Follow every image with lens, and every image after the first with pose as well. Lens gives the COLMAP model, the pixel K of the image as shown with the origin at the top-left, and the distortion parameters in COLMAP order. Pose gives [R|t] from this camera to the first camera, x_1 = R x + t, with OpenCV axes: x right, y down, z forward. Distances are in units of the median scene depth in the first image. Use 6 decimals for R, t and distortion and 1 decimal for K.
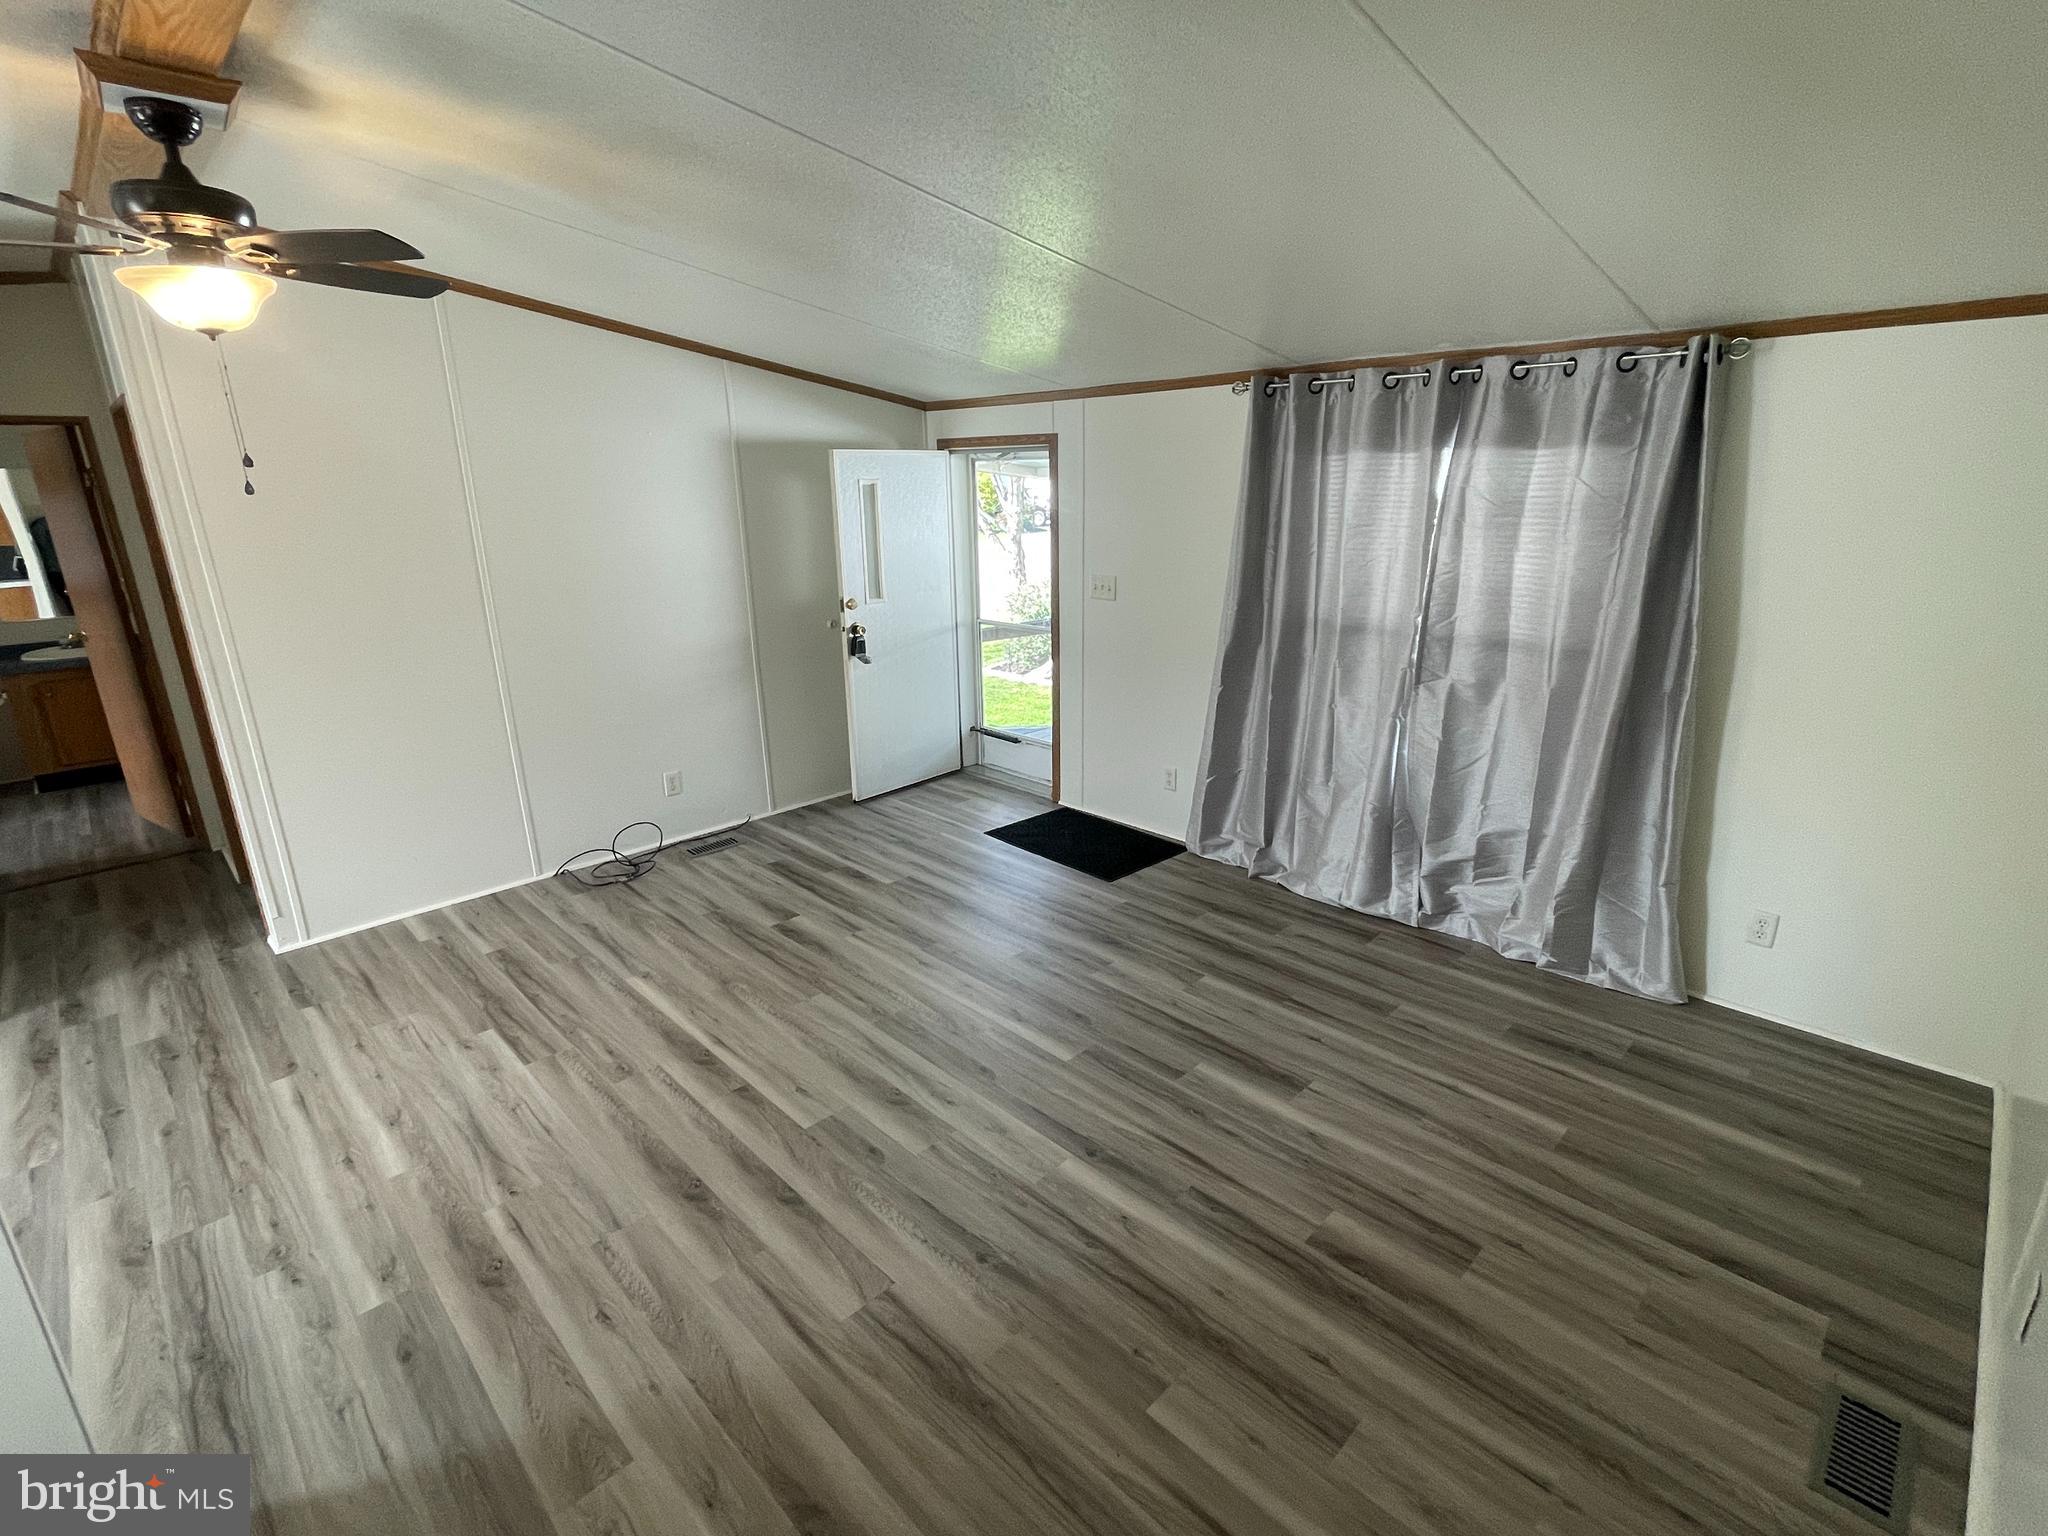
lens RADIAL K [[961.0, 0, 1024.0], [0, 961.0, 768.0], [0, 0, 1]] dist [-0.001268, -0.000686]
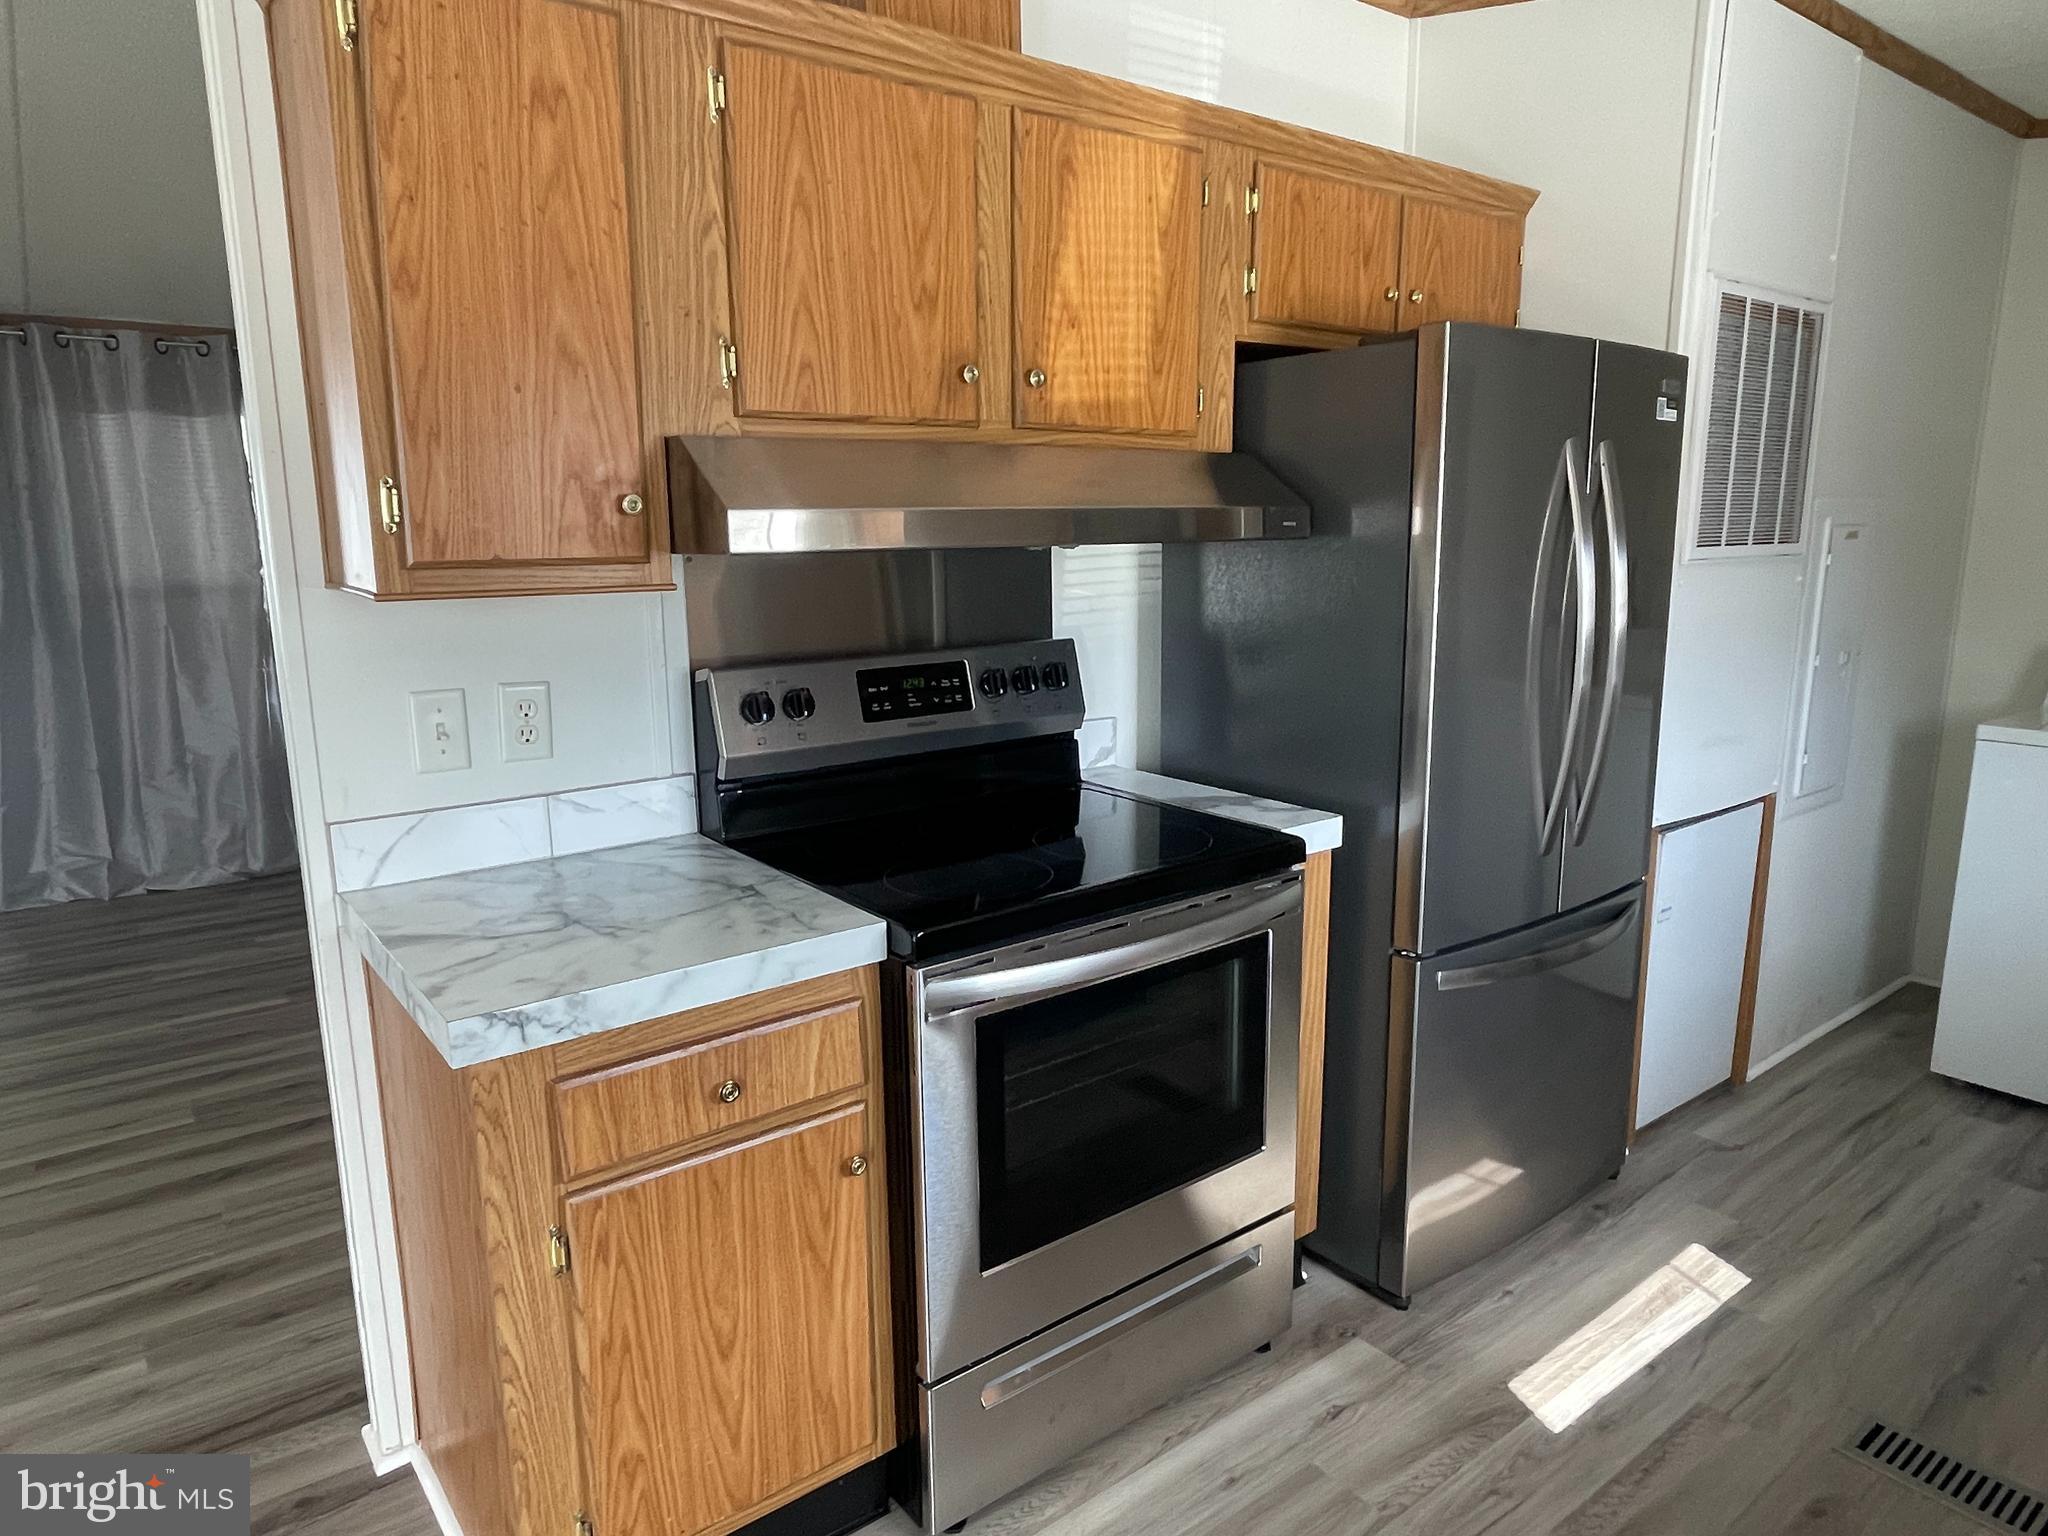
lens RADIAL K [[1281.6, 0, 1027.4], [0, 1281.6, 765.7], [0, 0, 1]] dist [-0.001696, -0.001832]
pose [[0.120666, -0.177503, 0.976695, -1.113070], [0.292737, 0.946494, 0.135848, 0.127767], [-0.948549, 0.269522, 0.166171, 0.018806]]
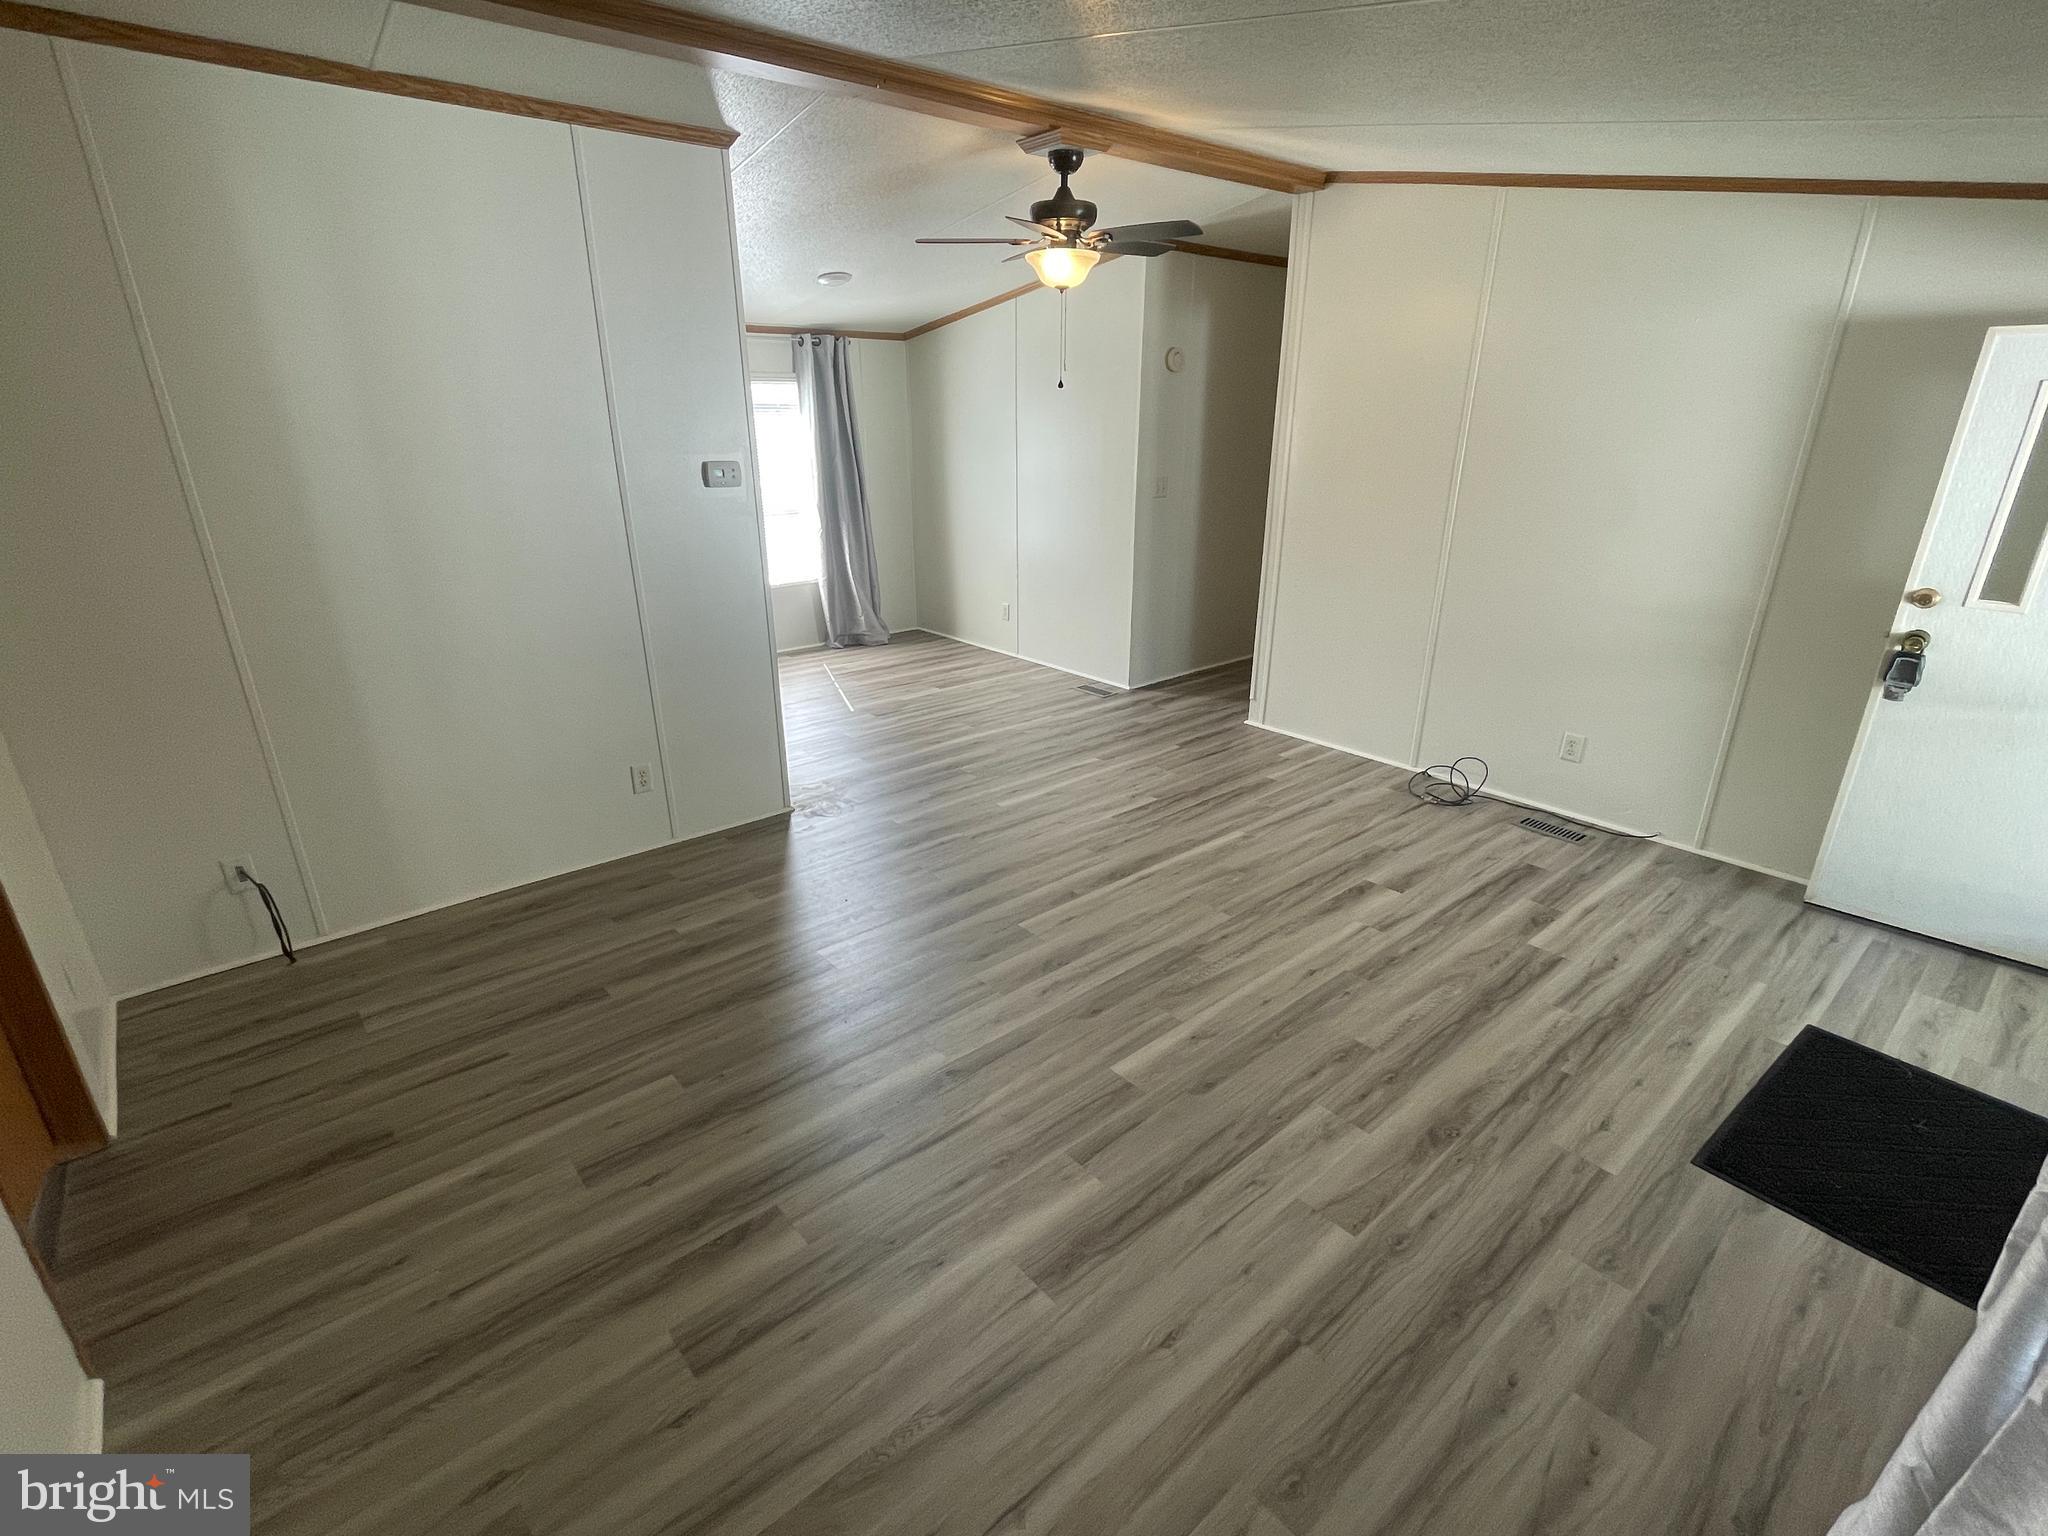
lens RADIAL K [[962.8, 0, 1026.0], [0, 962.8, 770.6], [0, 0, 1]] dist [-0.000685, 0.000129]
pose [[-0.069564, 0.371586, -0.925789, 0.777254], [-0.288784, 0.880800, 0.375228, -0.243304], [0.954864, 0.293455, 0.046036, 0.833084]]
